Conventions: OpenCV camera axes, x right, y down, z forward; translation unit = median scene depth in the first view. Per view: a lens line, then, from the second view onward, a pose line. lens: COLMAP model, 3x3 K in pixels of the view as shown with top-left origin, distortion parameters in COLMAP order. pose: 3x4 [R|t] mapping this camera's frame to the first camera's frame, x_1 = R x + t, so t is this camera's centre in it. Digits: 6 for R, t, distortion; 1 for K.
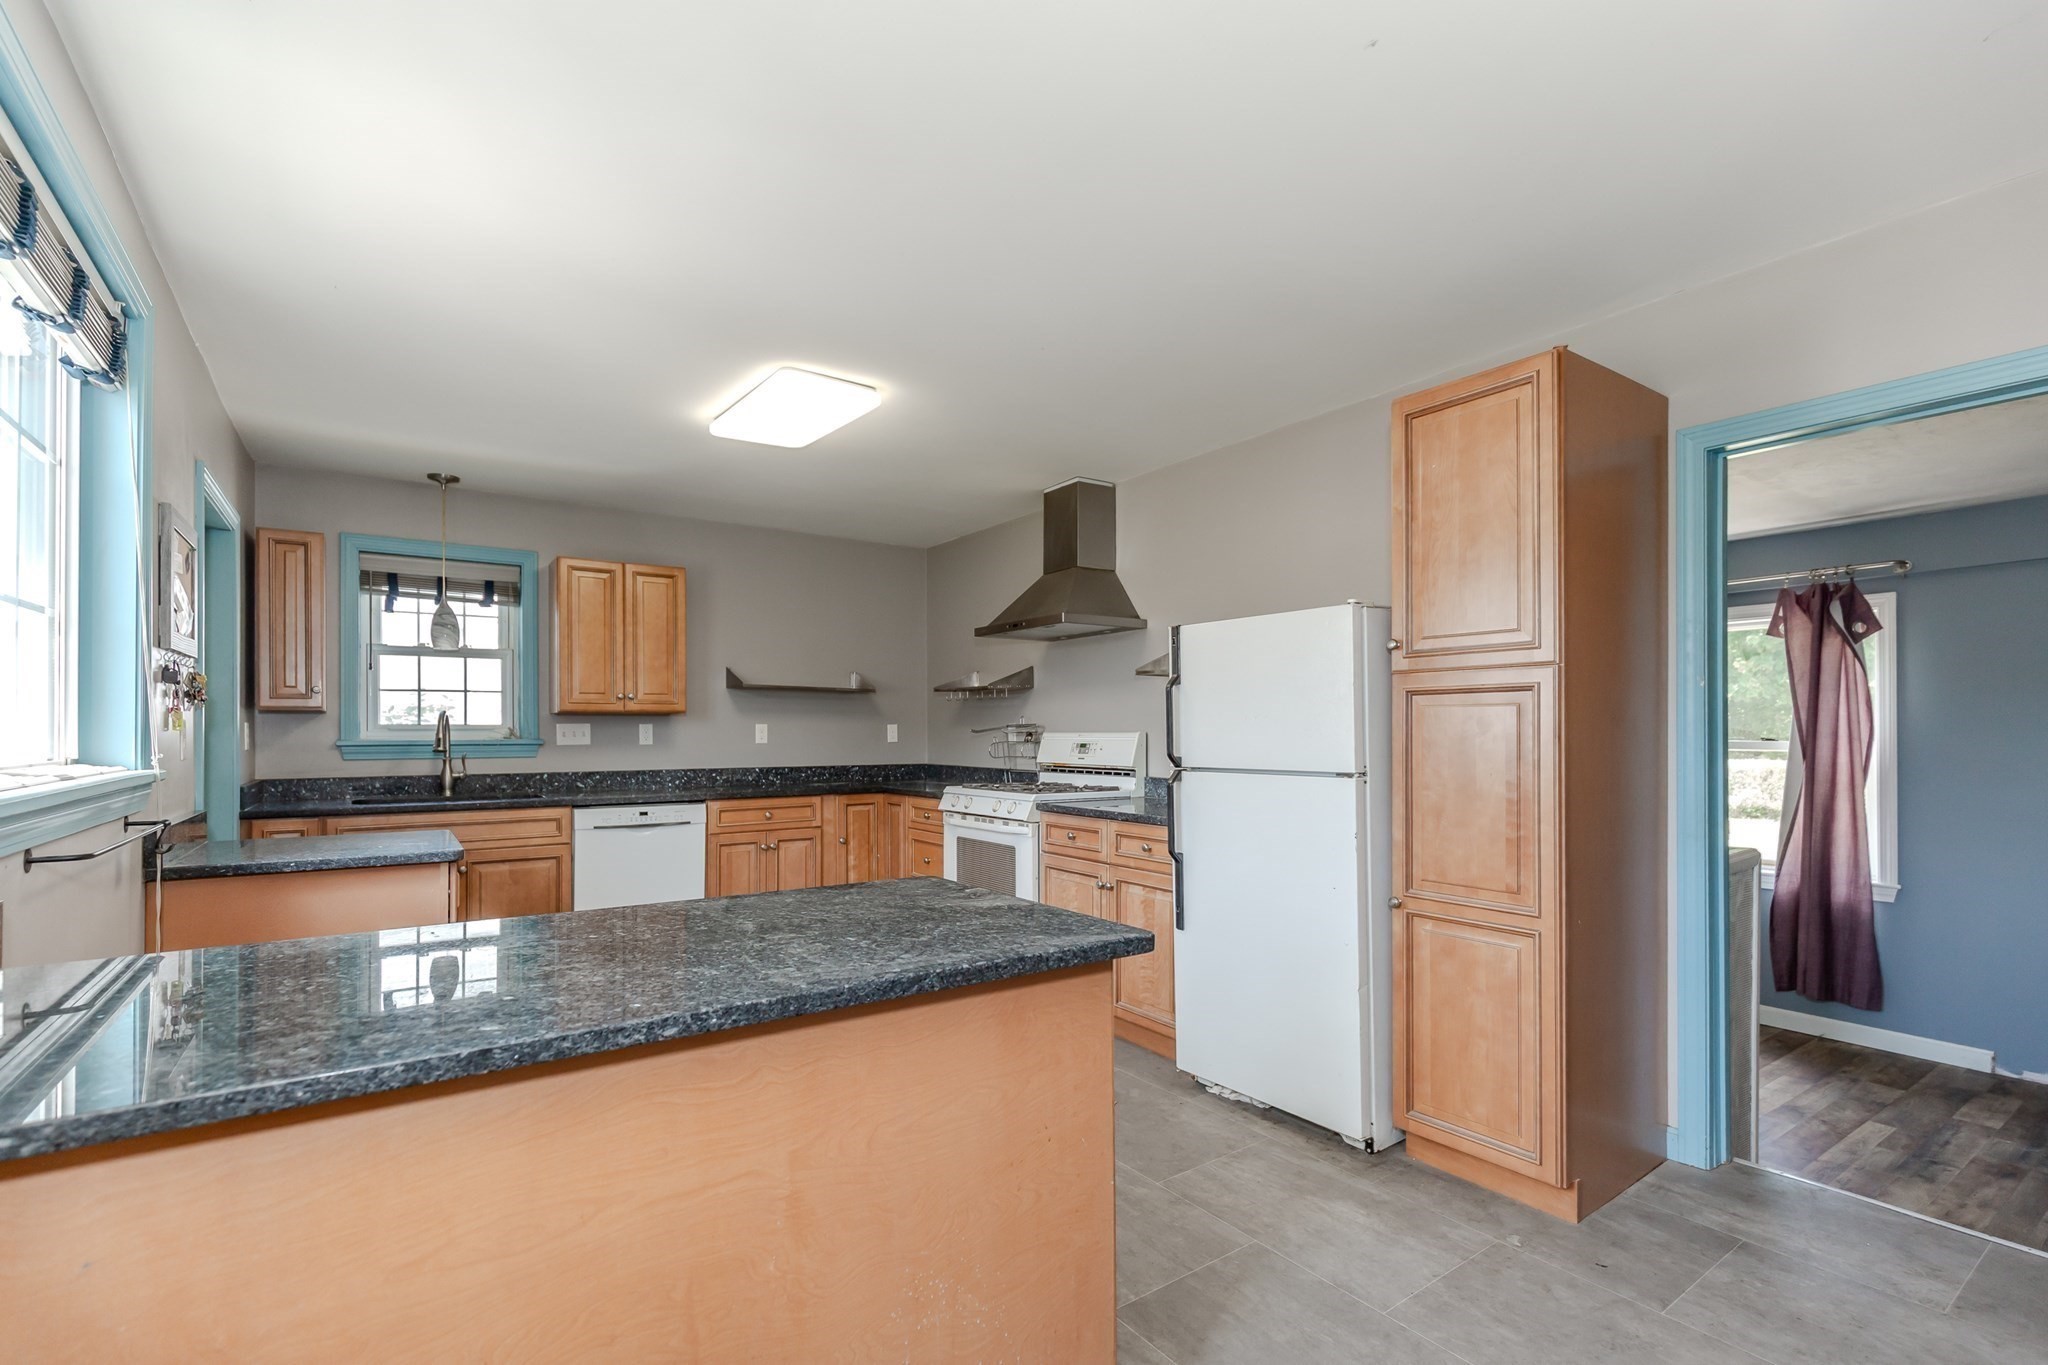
lens RADIAL K [[914.8, 0, 1032.2], [0, 914.8, 730.4], [0, 0, 1]] dist [0.006879, -0.001427]
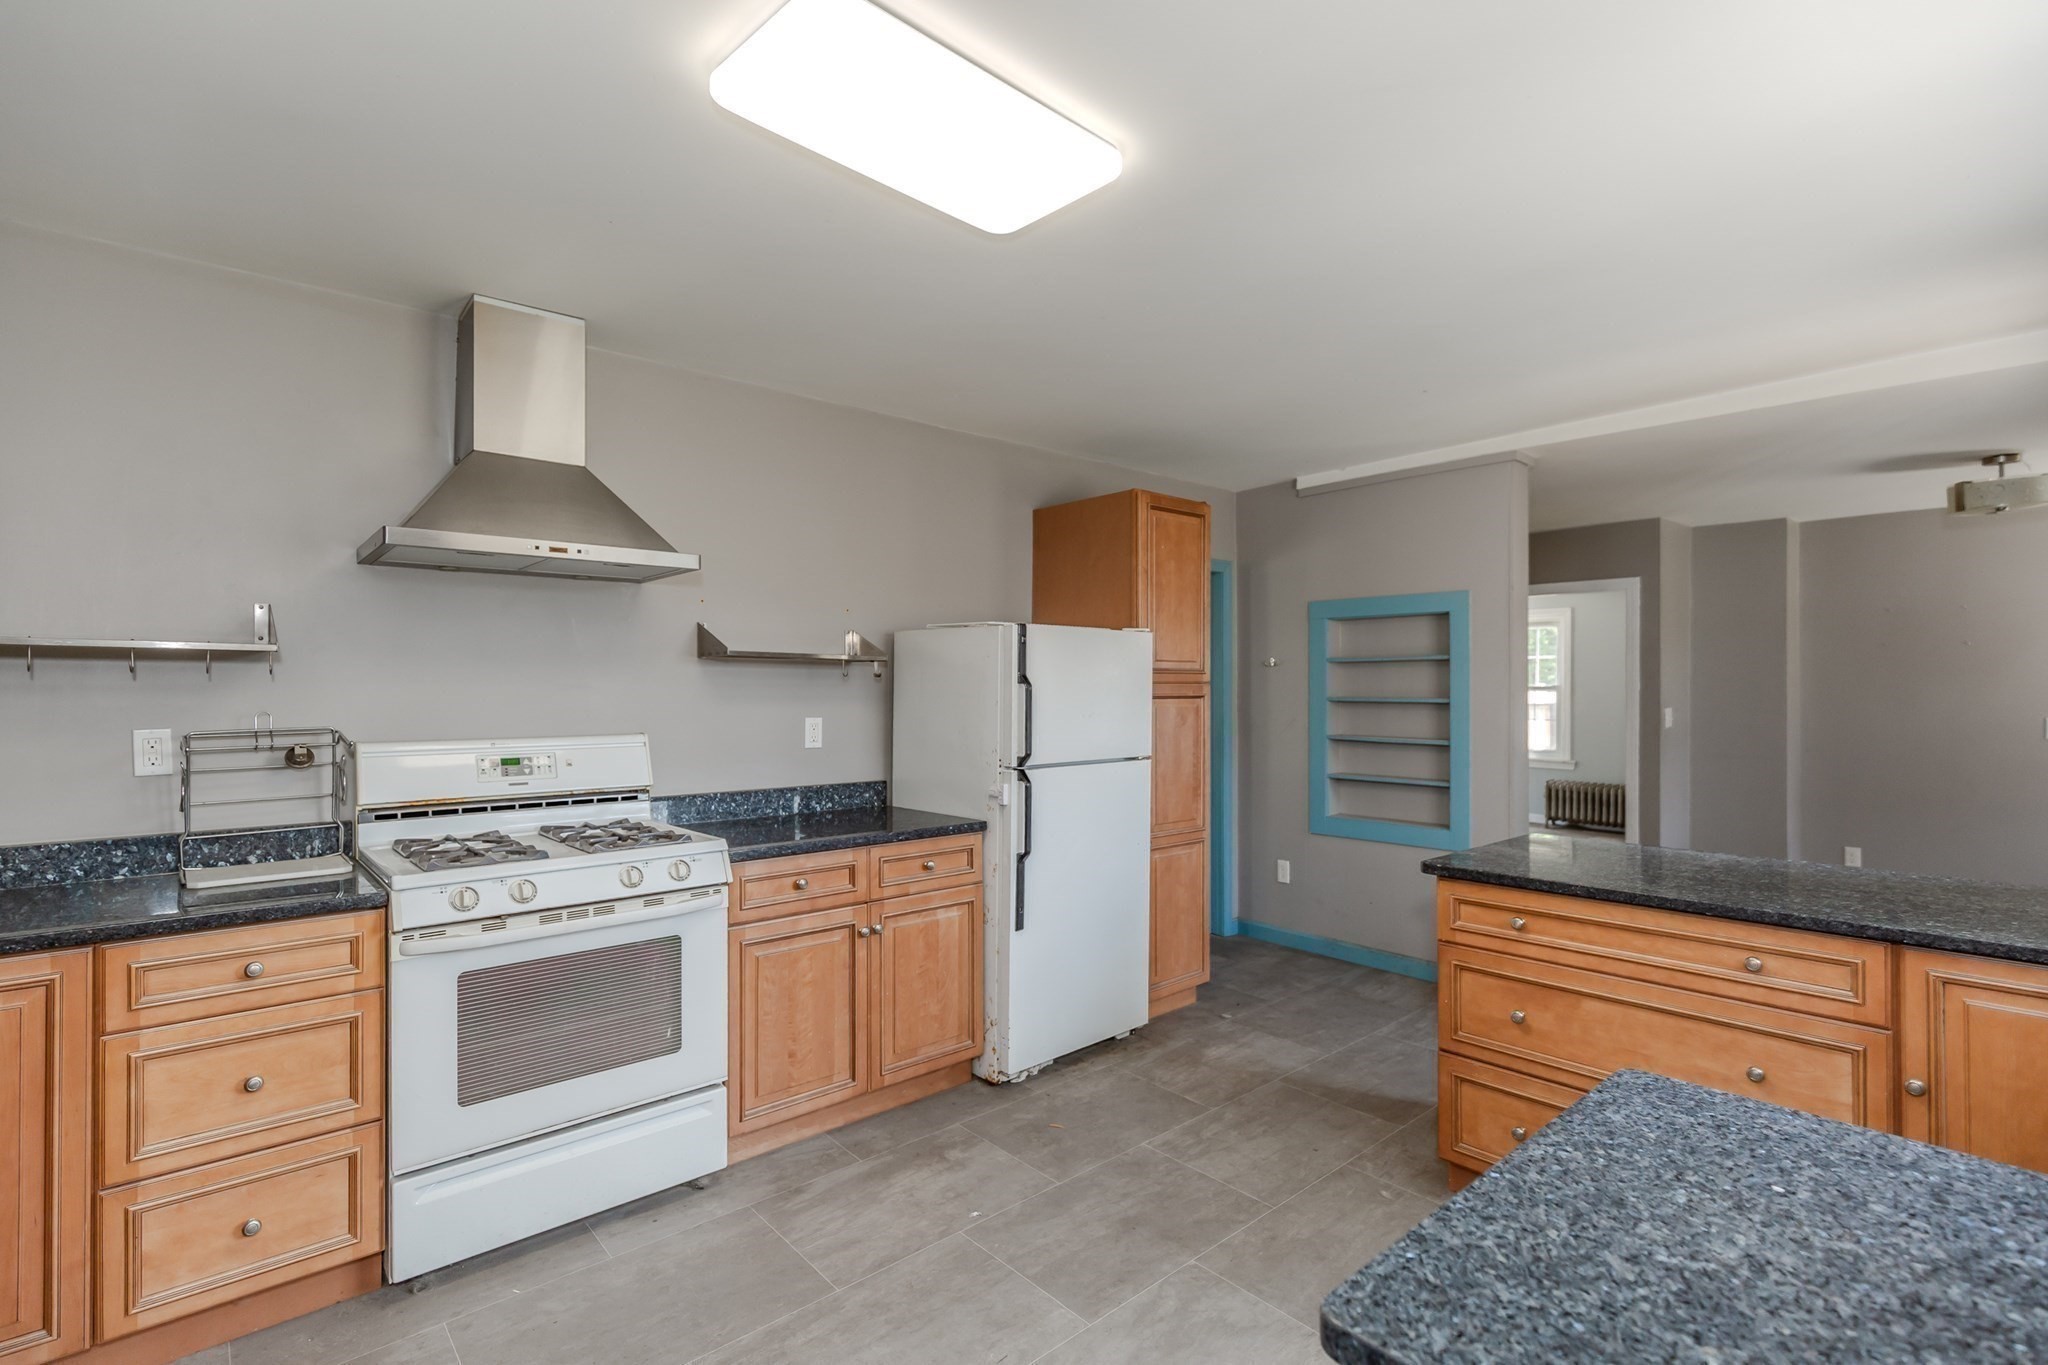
lens RADIAL K [[988.8, 0, 989.9], [0, 988.8, 673.6], [0, 0, 1]] dist [-0.001309, -0.000650]
pose [[-0.103613, 0.016942, 0.994473, -0.606433], [0.001538, 0.999856, -0.016873, -0.028899], [-0.994616, -0.000219, -0.103625, 0.765124]]
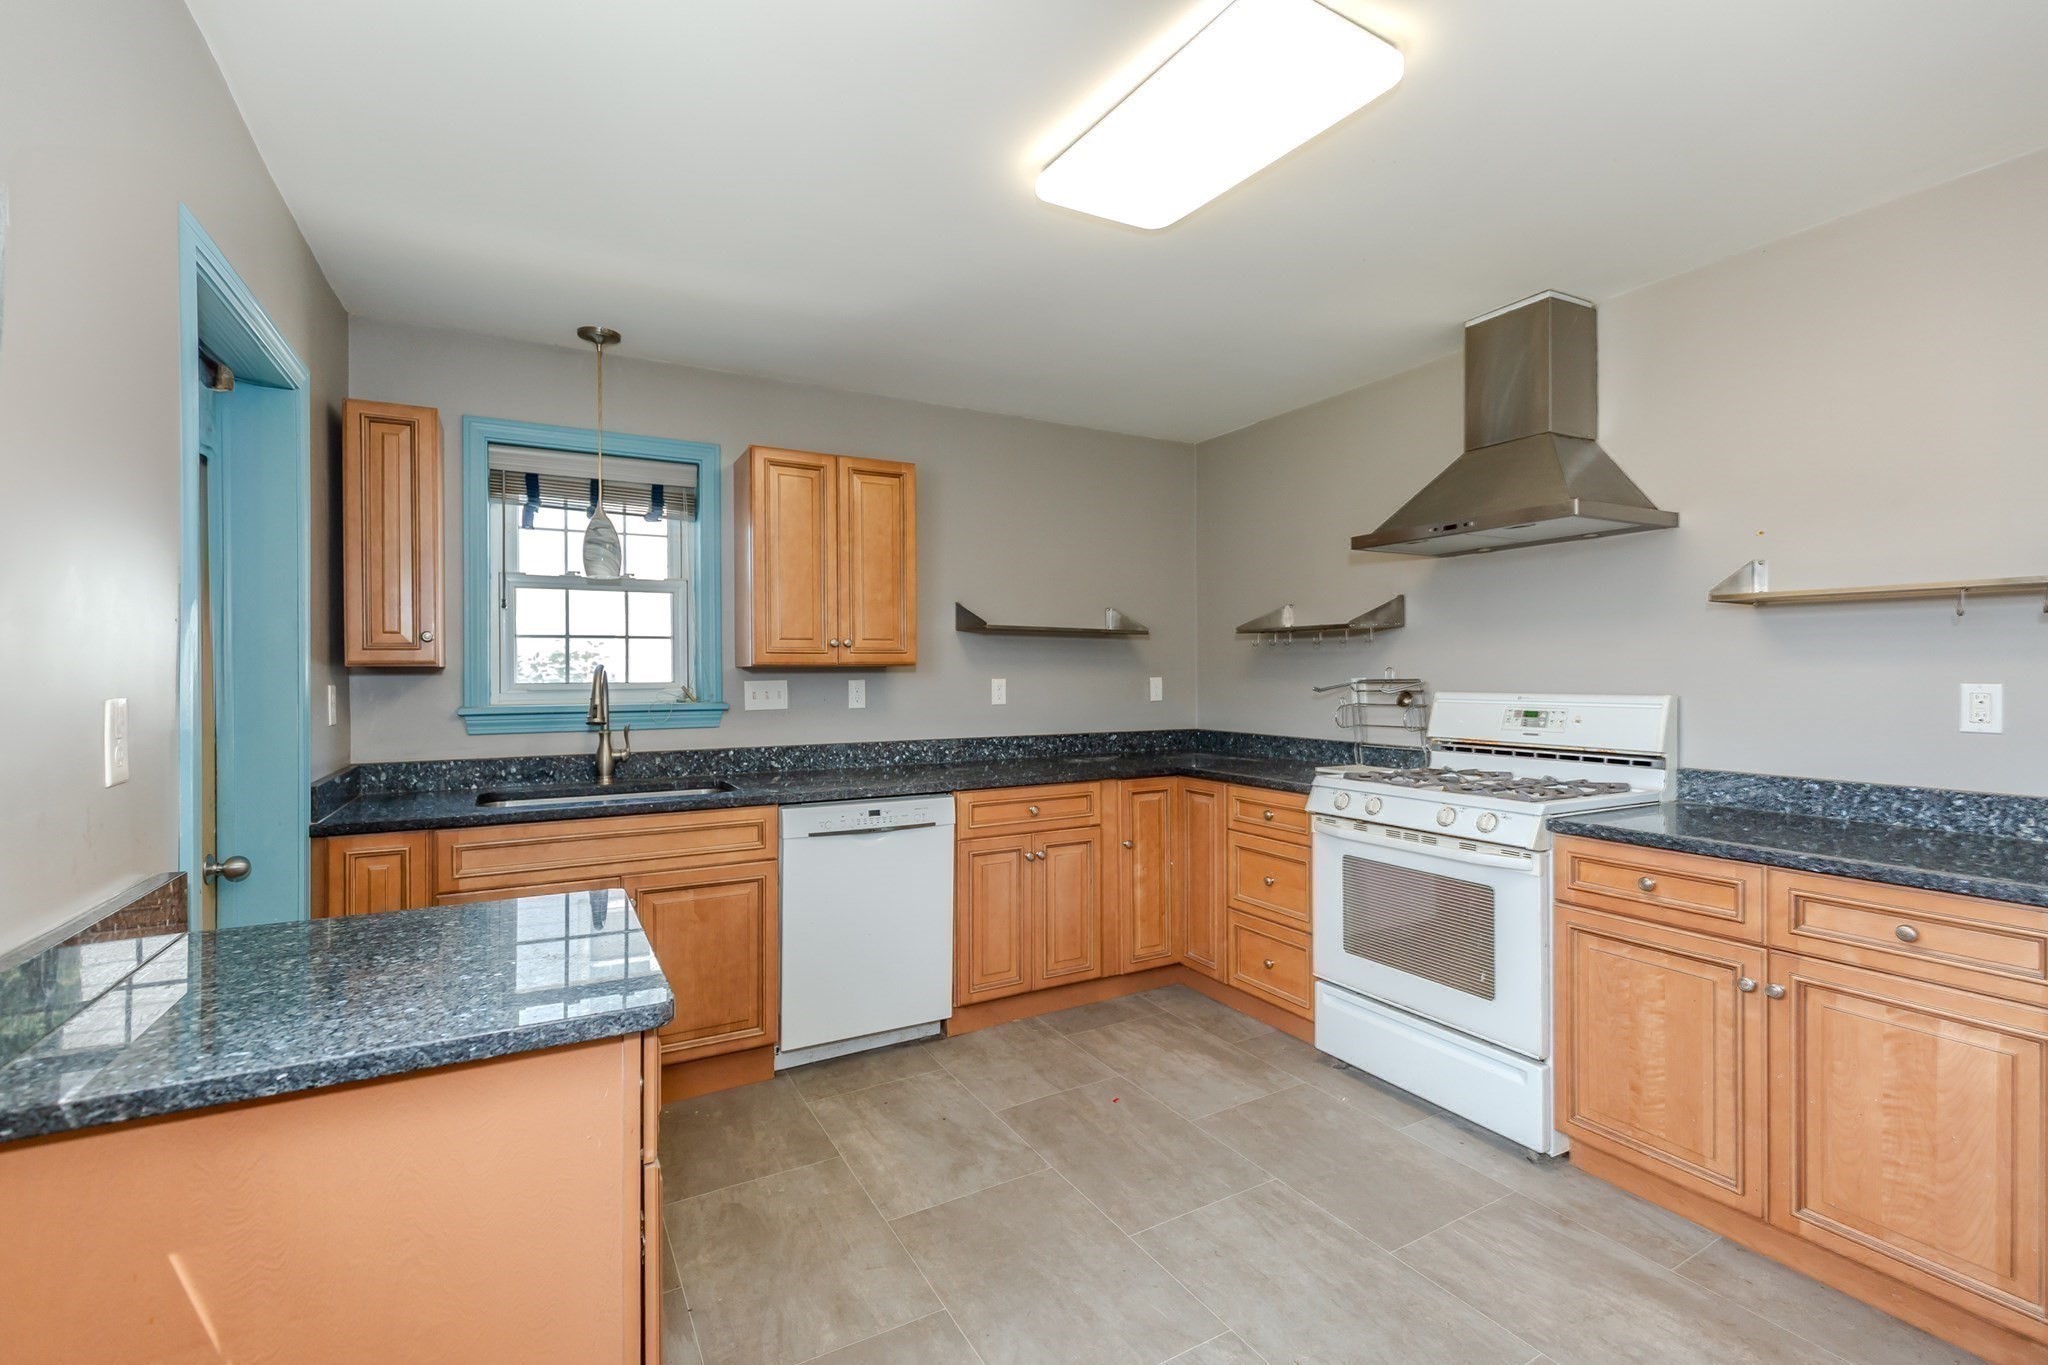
lens RADIAL K [[914.8, 0, 1050.3], [0, 914.8, 674.6], [0, 0, 1]] dist [0.006879, -0.001427]
pose [[0.994937, -0.003018, -0.100460, -0.220411], [0.003243, 0.999993, 0.002075, -0.014195], [0.100453, -0.002391, 0.994939, 0.324138]]
